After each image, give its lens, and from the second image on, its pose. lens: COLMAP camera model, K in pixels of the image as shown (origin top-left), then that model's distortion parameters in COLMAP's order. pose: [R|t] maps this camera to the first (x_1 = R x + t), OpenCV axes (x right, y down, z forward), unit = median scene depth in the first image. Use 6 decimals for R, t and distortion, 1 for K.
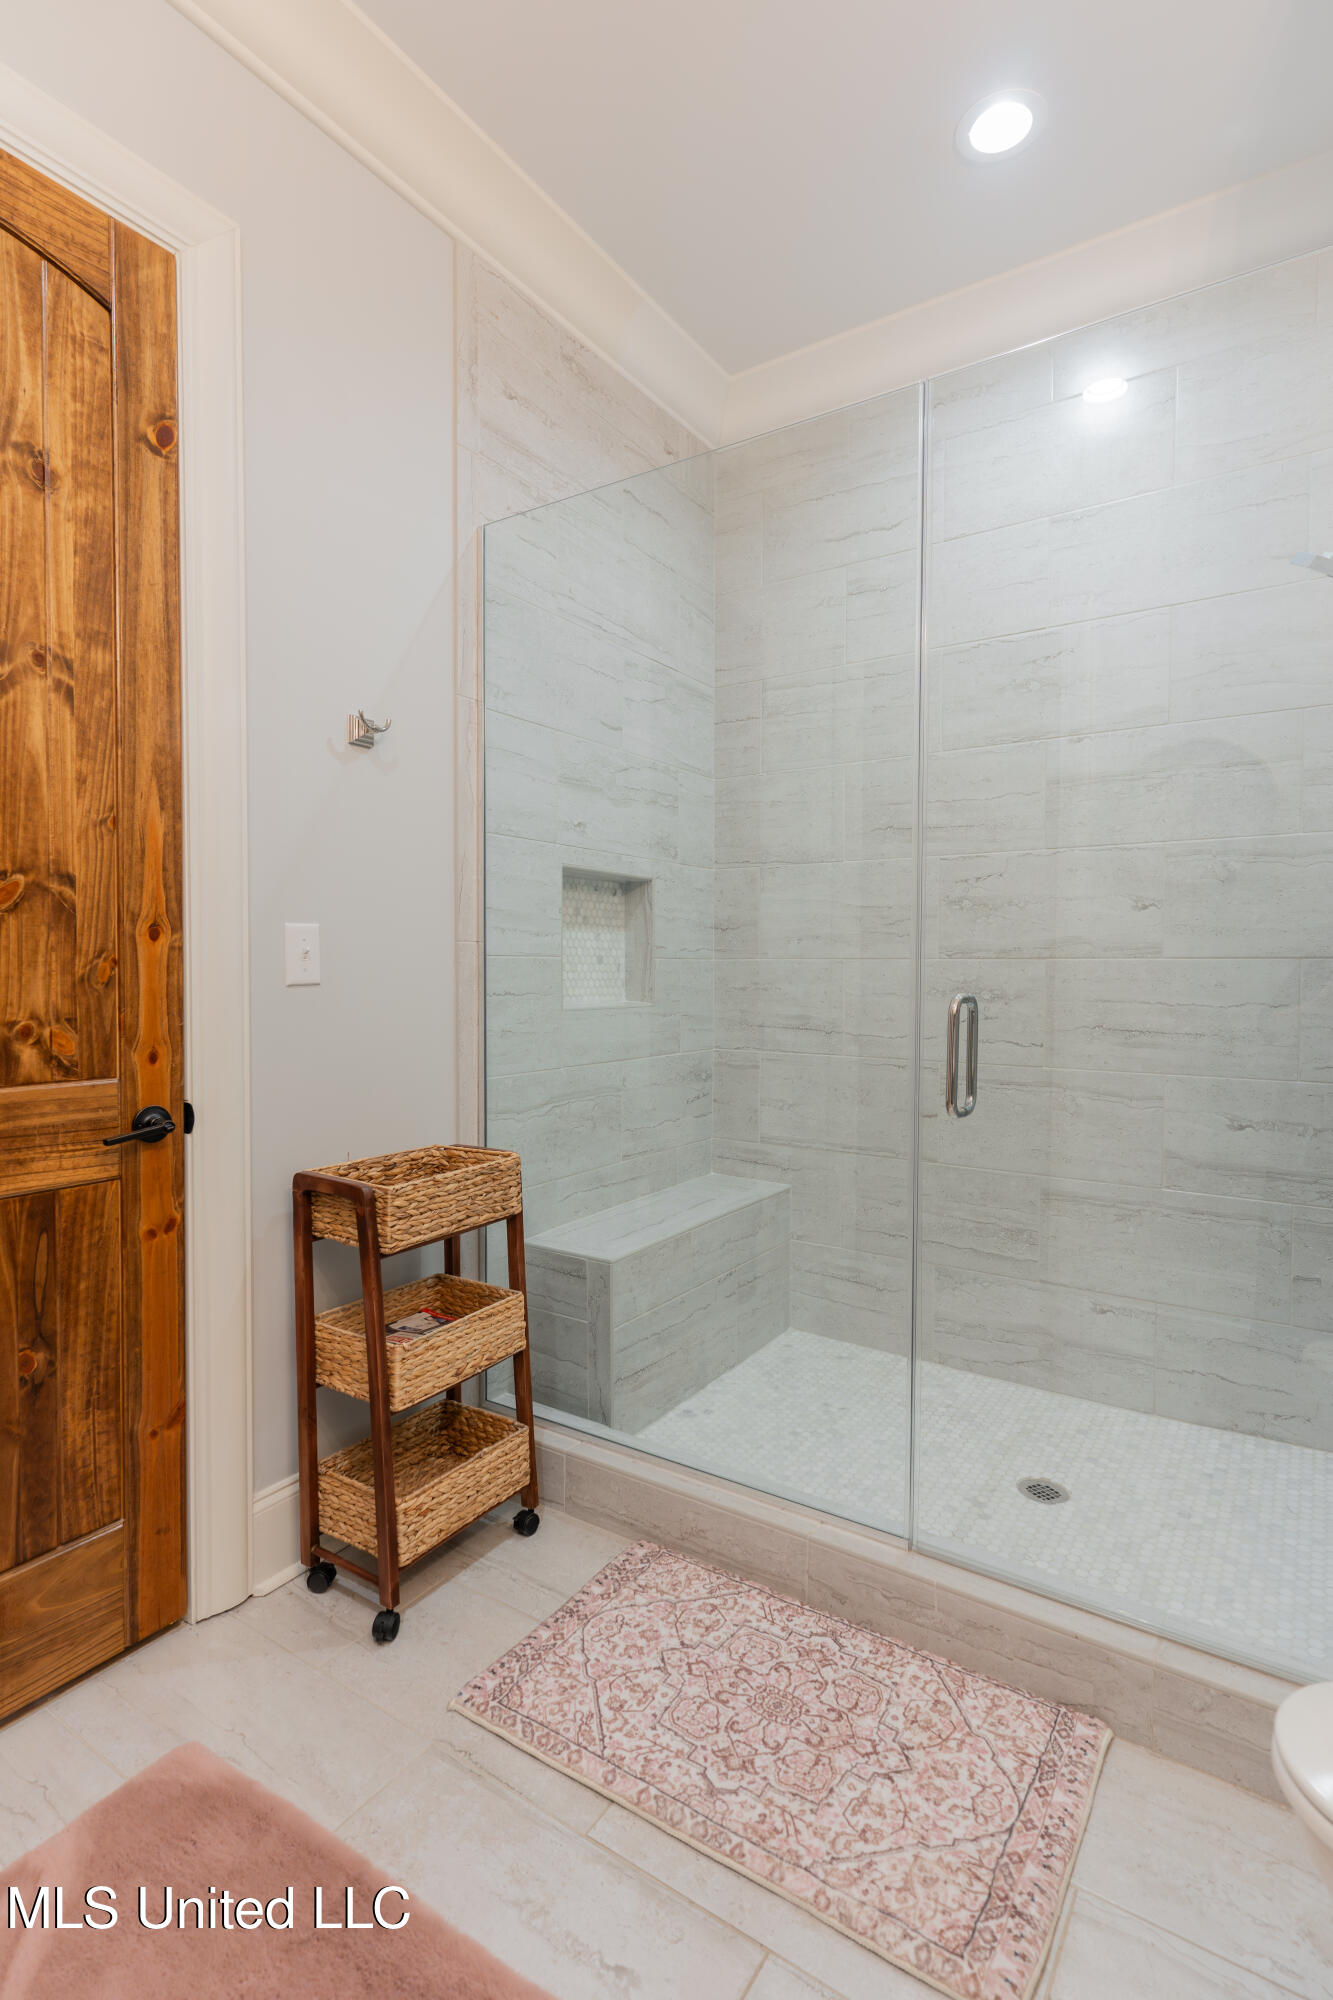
lens RADIAL K [[982.2, 0, 676.4], [0, 982.2, 1000.8], [0, 0, 1]] dist [0.003202, -0.001353]
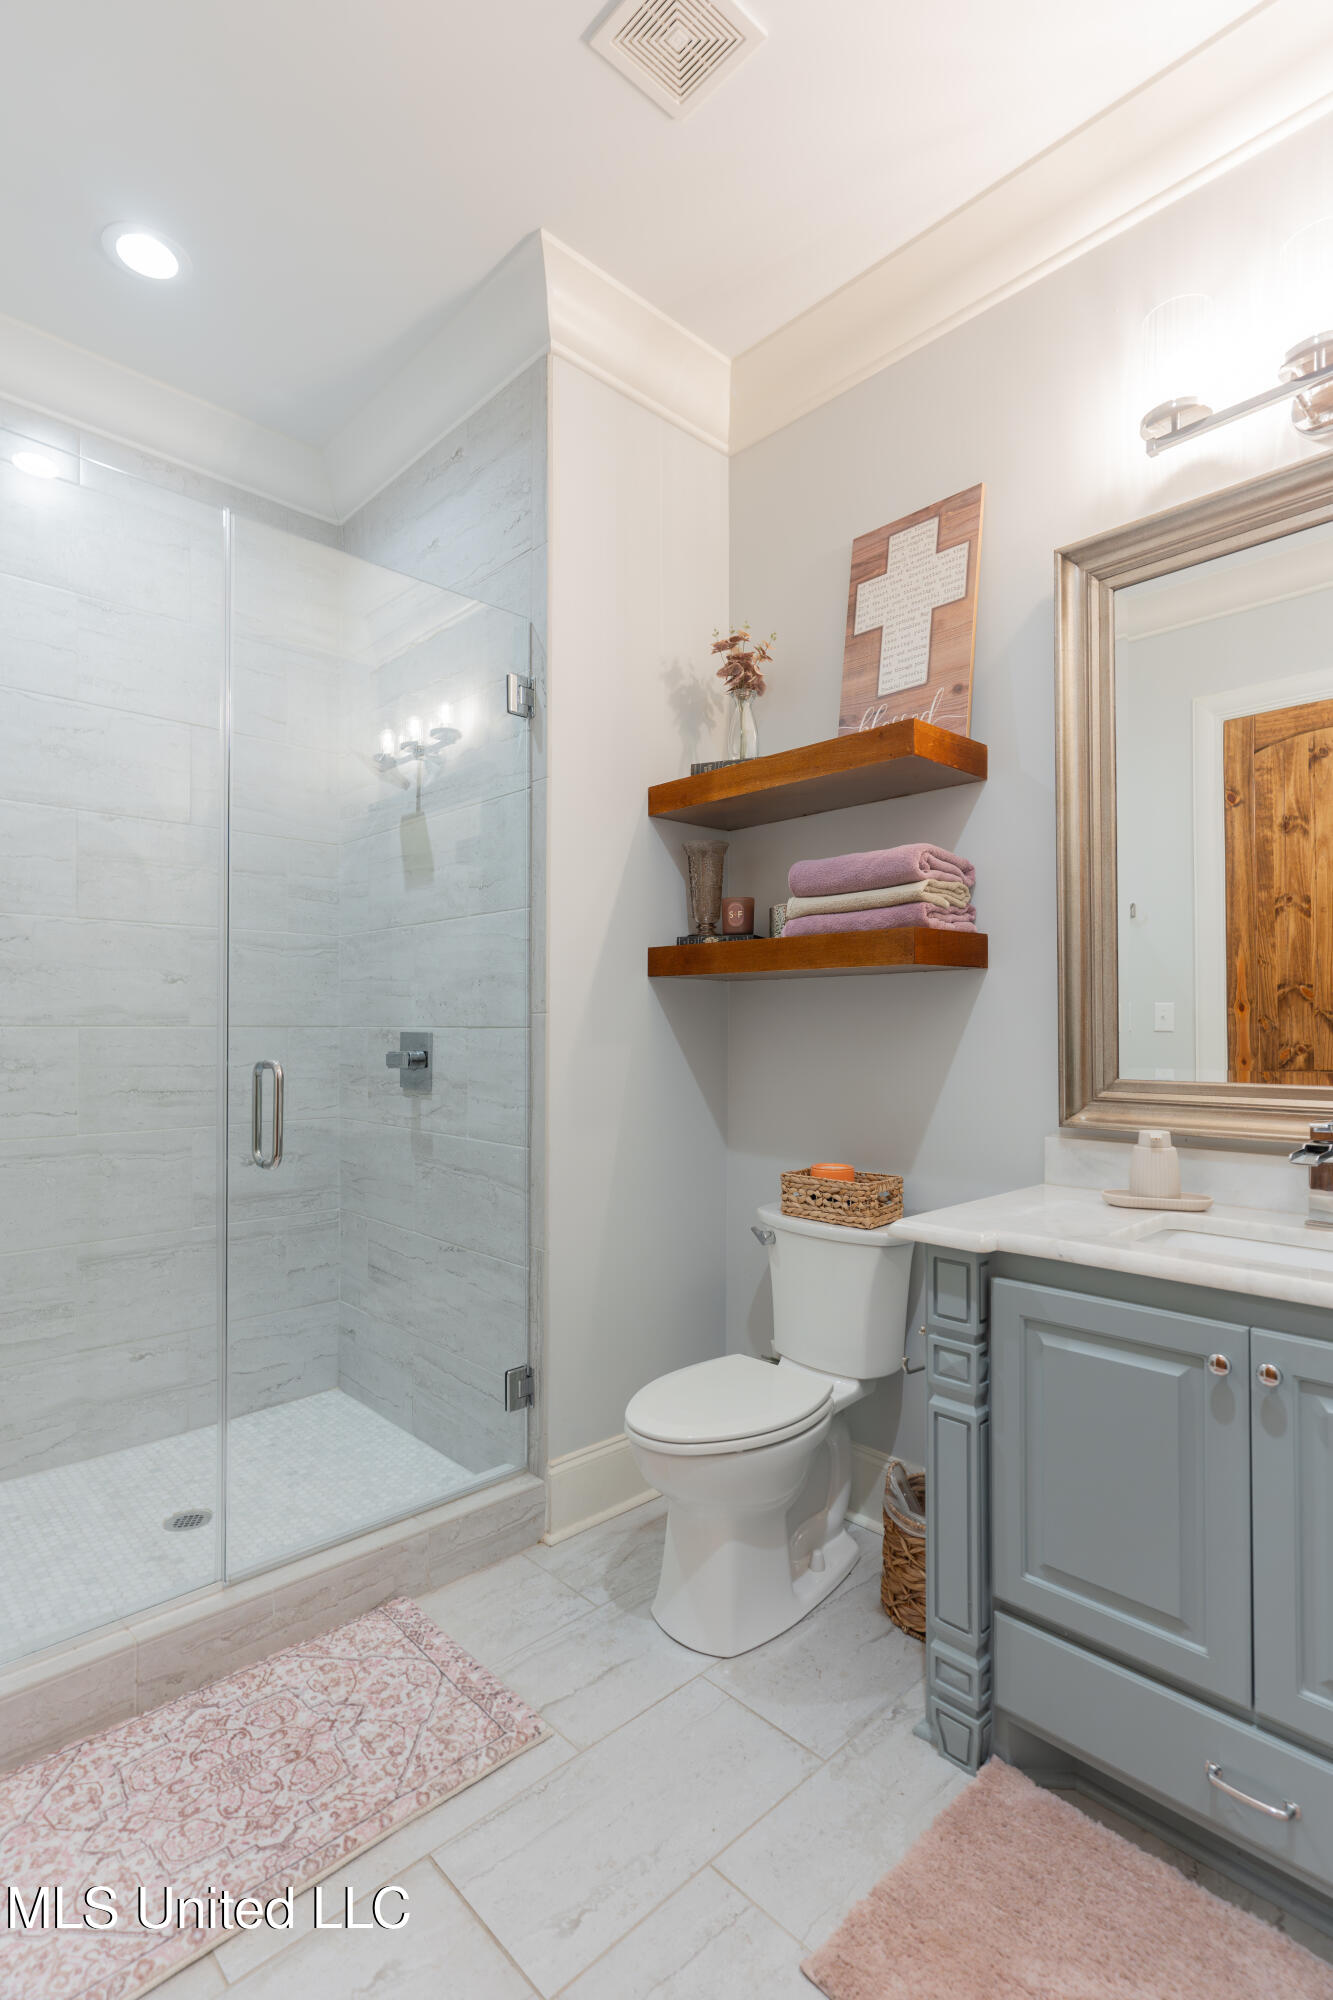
lens RADIAL K [[982.2, 0, 681.4], [0, 982.2, 1015.4], [0, 0, 1]] dist [0.003202, -0.001353]
pose [[0.196714, 0.013952, 0.980362, -0.859526], [0.033101, 0.999234, -0.020863, -0.021717], [-0.979902, 0.036555, 0.196101, 0.348931]]
